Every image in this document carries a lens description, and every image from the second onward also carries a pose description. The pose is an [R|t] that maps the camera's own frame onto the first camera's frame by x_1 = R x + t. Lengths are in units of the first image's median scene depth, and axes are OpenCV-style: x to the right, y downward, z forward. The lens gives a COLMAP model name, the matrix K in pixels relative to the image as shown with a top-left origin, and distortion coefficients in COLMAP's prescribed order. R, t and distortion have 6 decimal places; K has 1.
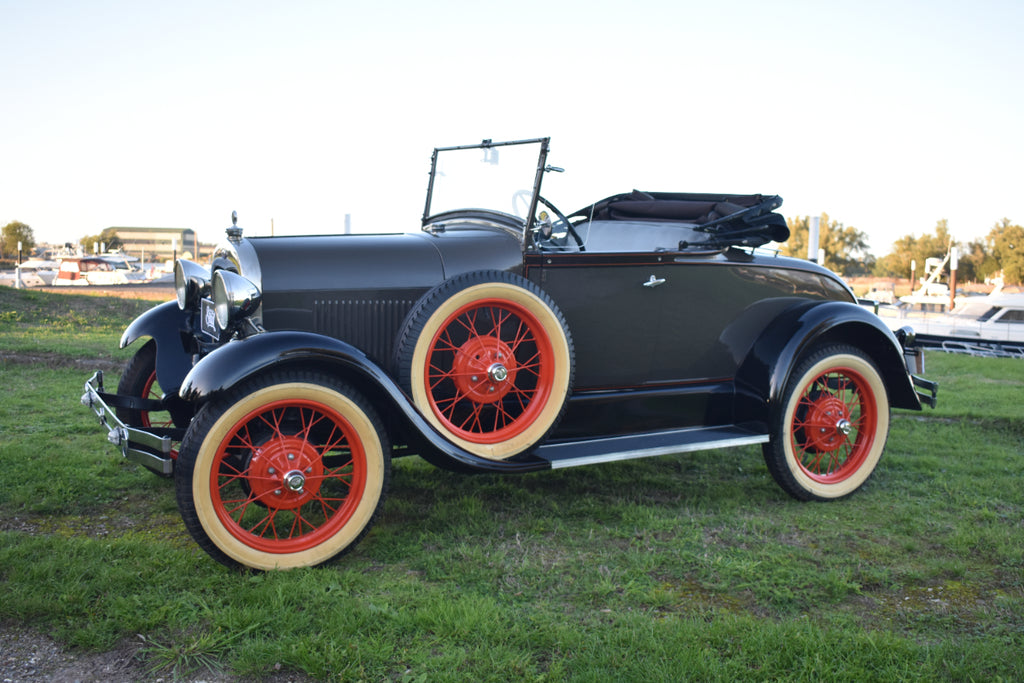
lens RADIAL K [[1081.6, 0, 532.1], [0, 1081.6, 351.3], [0, 0, 1]] dist [-0.068175, 0.000000]
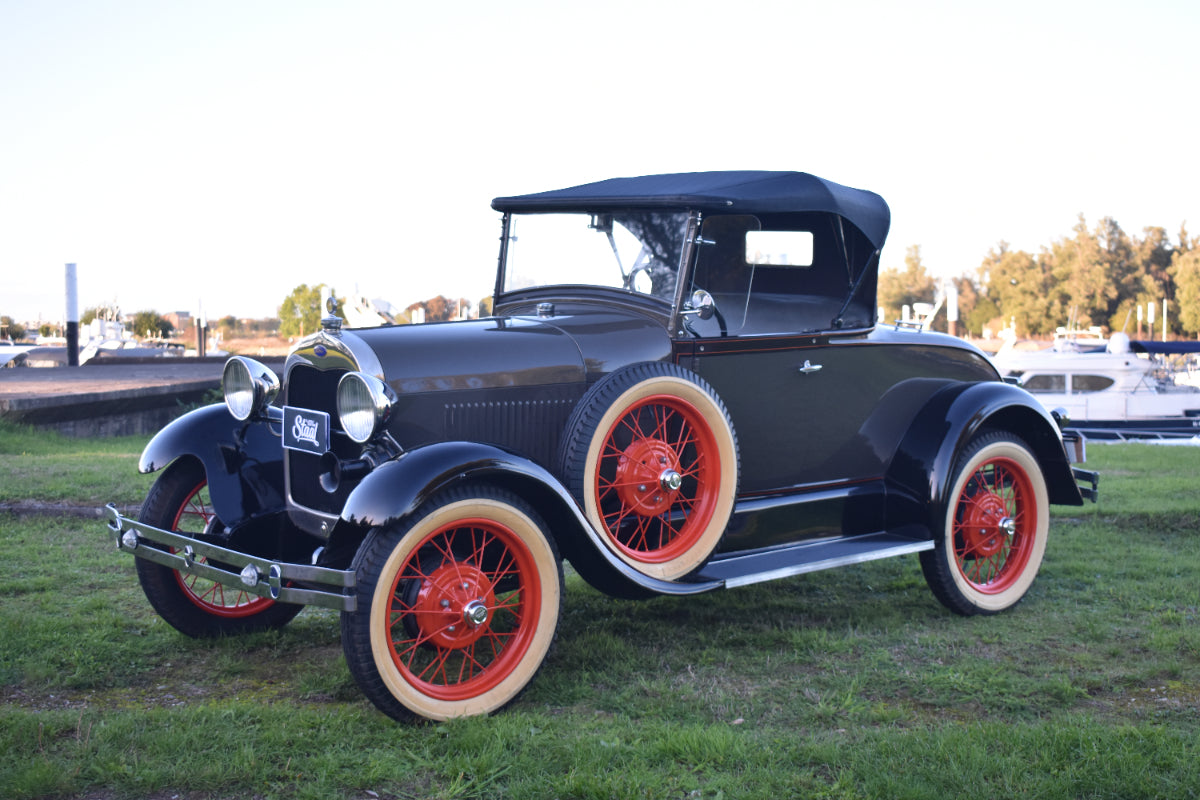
lens RADIAL K [[1685.7, 0, 650.9], [0, 1685.7, 430.8], [0, 0, 1]] dist [-0.030211, 0.000000]
pose [[0.977581, -0.040117, 0.206701, -0.278072], [0.043604, 0.998973, -0.012342, -0.002415], [-0.205994, 0.021078, 0.978326, -0.275970]]
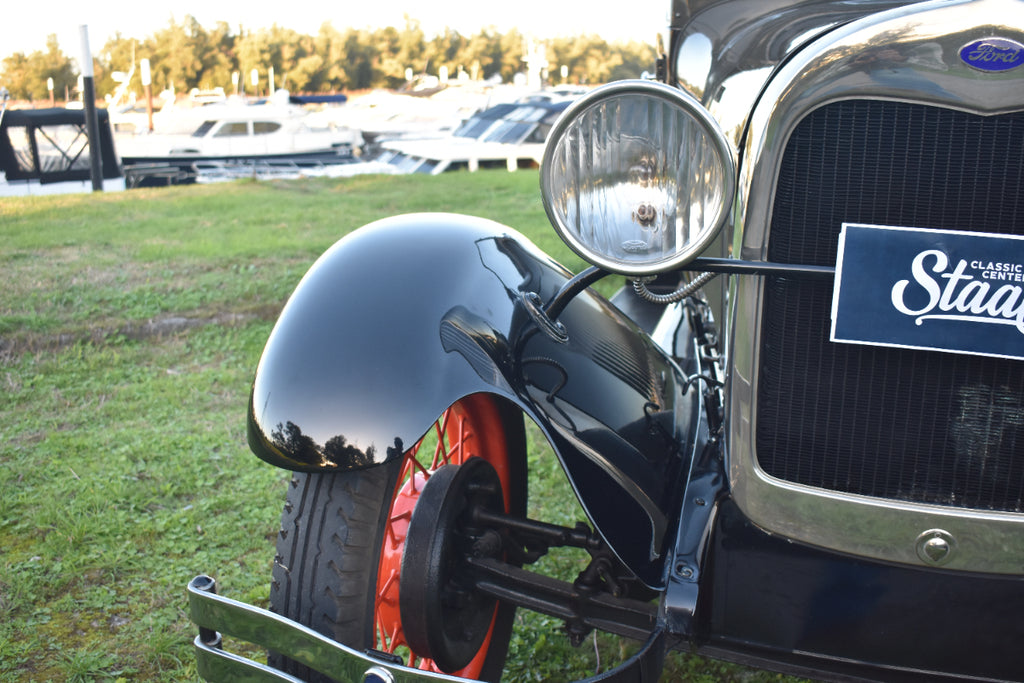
lens RADIAL K [[1107.7, 0, 528.3], [0, 1107.7, 333.3], [0, 0, 1]] dist [-0.064662, 0.000000]
pose [[0.717680, -0.192348, 0.669281, -0.516380], [0.092961, 0.978957, 0.181664, -0.074178], [-0.690140, -0.068159, 0.720459, 0.791468]]
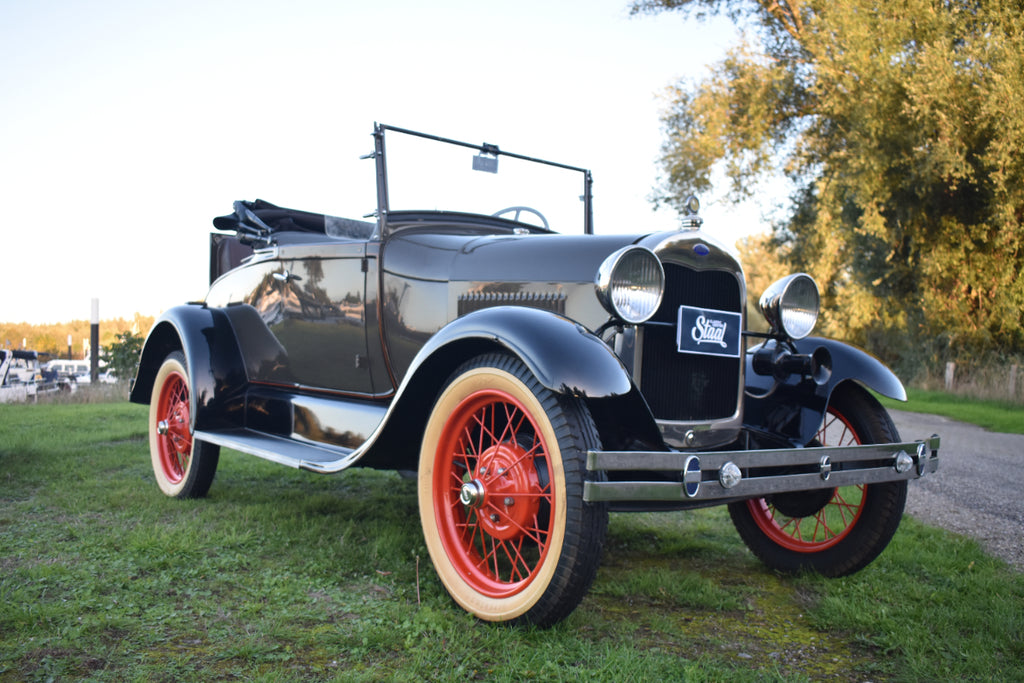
lens RADIAL K [[937.2, 0, 505.8], [0, 937.2, 348.2], [0, 0, 1]] dist [-0.093097, 0.000000]
pose [[-0.140296, -0.020862, 0.989890, -0.854524], [0.070162, 0.997055, 0.030957, -0.045014], [-0.987621, 0.073796, -0.138419, 1.121244]]
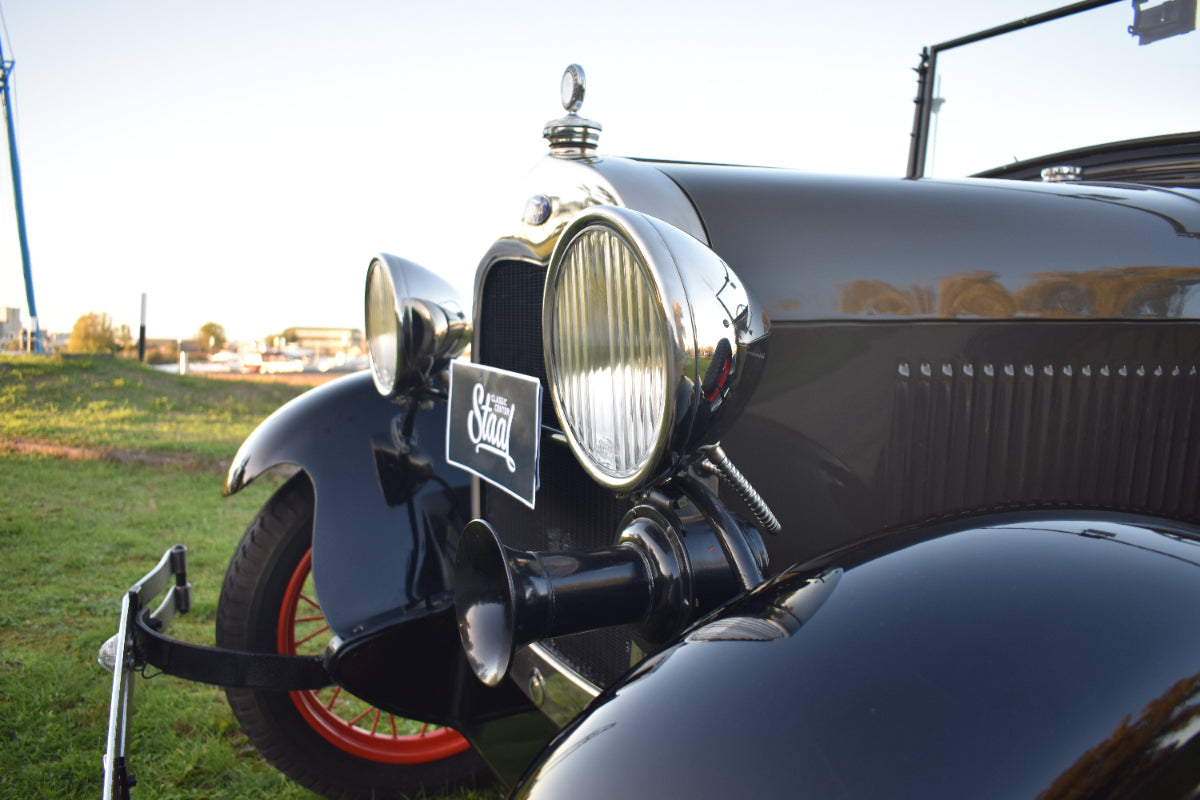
lens RADIAL K [[938.8, 0, 590.7], [0, 938.8, 400.5], [0, 0, 1]] dist [-0.099031, 0.012552]
pose [[0.998039, 0.003032, -0.062520, -0.231114], [-0.005292, 0.999338, -0.036002, -0.025298], [0.062369, 0.036262, 0.997394, 0.672204]]
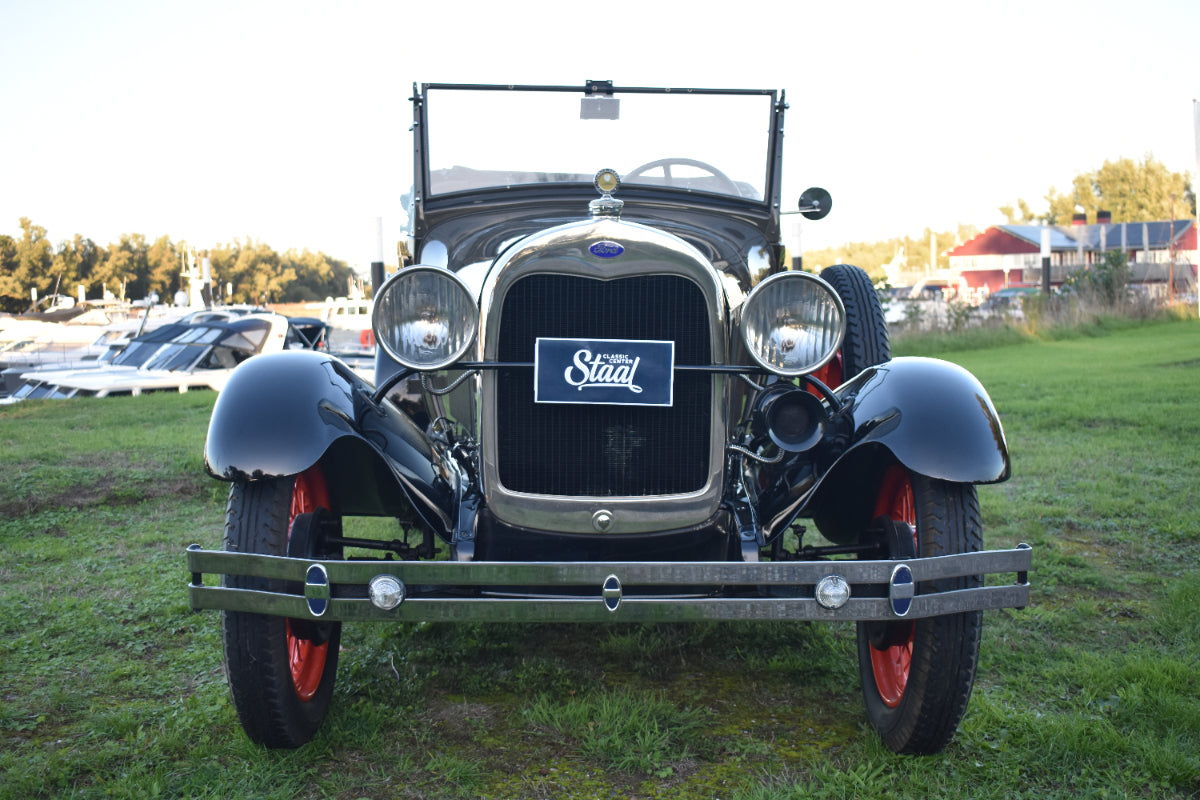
lens RADIAL K [[1298.1, 0, 617.2], [0, 1298.1, 408.2], [0, 0, 1]] dist [-0.064662, 0.000000]
pose [[0.458520, -0.119677, 0.880589, -0.778845], [0.111301, 0.990822, 0.076705, -0.054985], [-0.881687, 0.062840, 0.467632, 0.630339]]
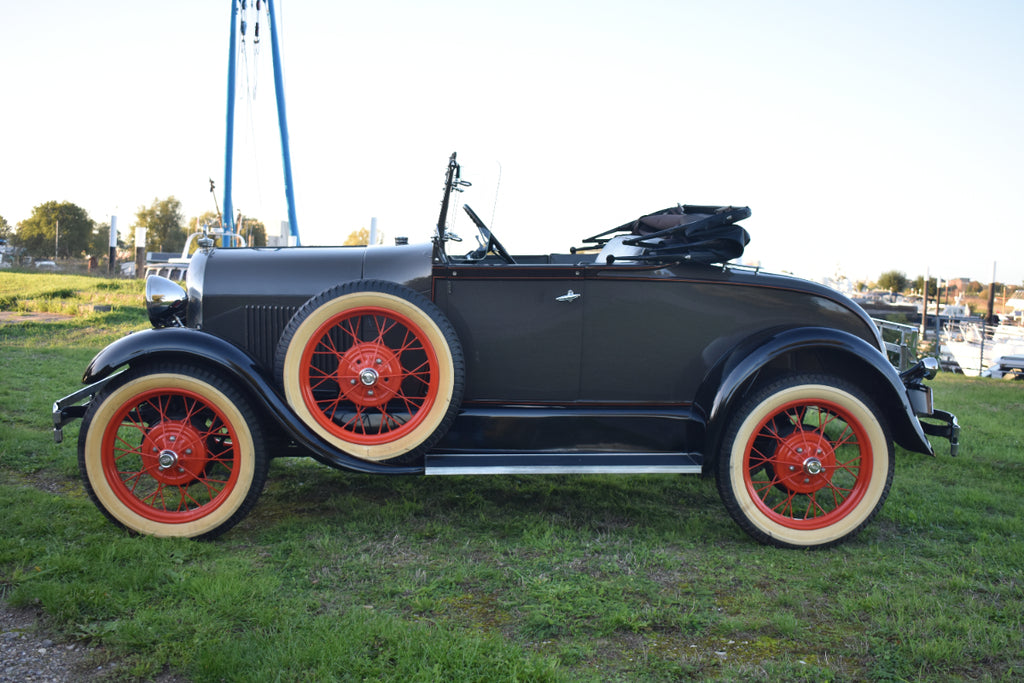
lens RADIAL K [[1188.8, 0, 522.8], [0, 1188.8, 340.5], [0, 0, 1]] dist [-0.061443, 0.000000]
pose [[0.905100, 0.036405, -0.423638, 0.507146], [-0.053048, 0.998212, -0.027556, 0.006915], [0.421877, 0.047414, 0.905412, 0.011552]]
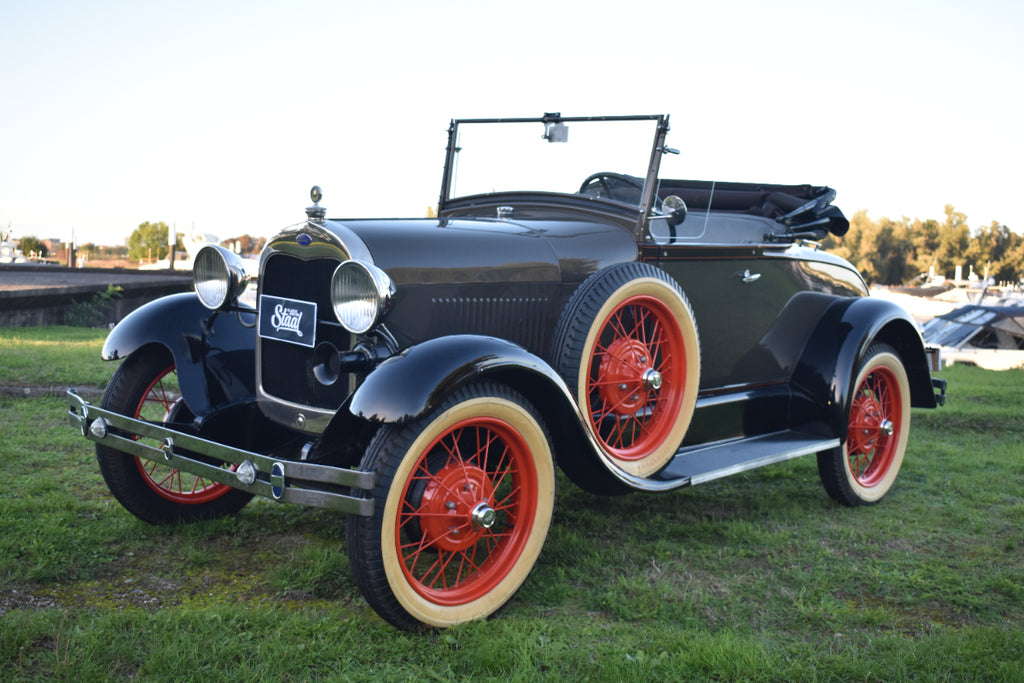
lens RADIAL K [[1188.8, 0, 540.9], [0, 1188.8, 354.4], [0, 0, 1]] dist [-0.061443, 0.000000]
pose [[0.945635, -0.015496, 0.324861, -0.368519], [0.014881, 0.999880, 0.004377, -0.005399], [-0.324890, 0.000695, 0.945751, 0.096715]]
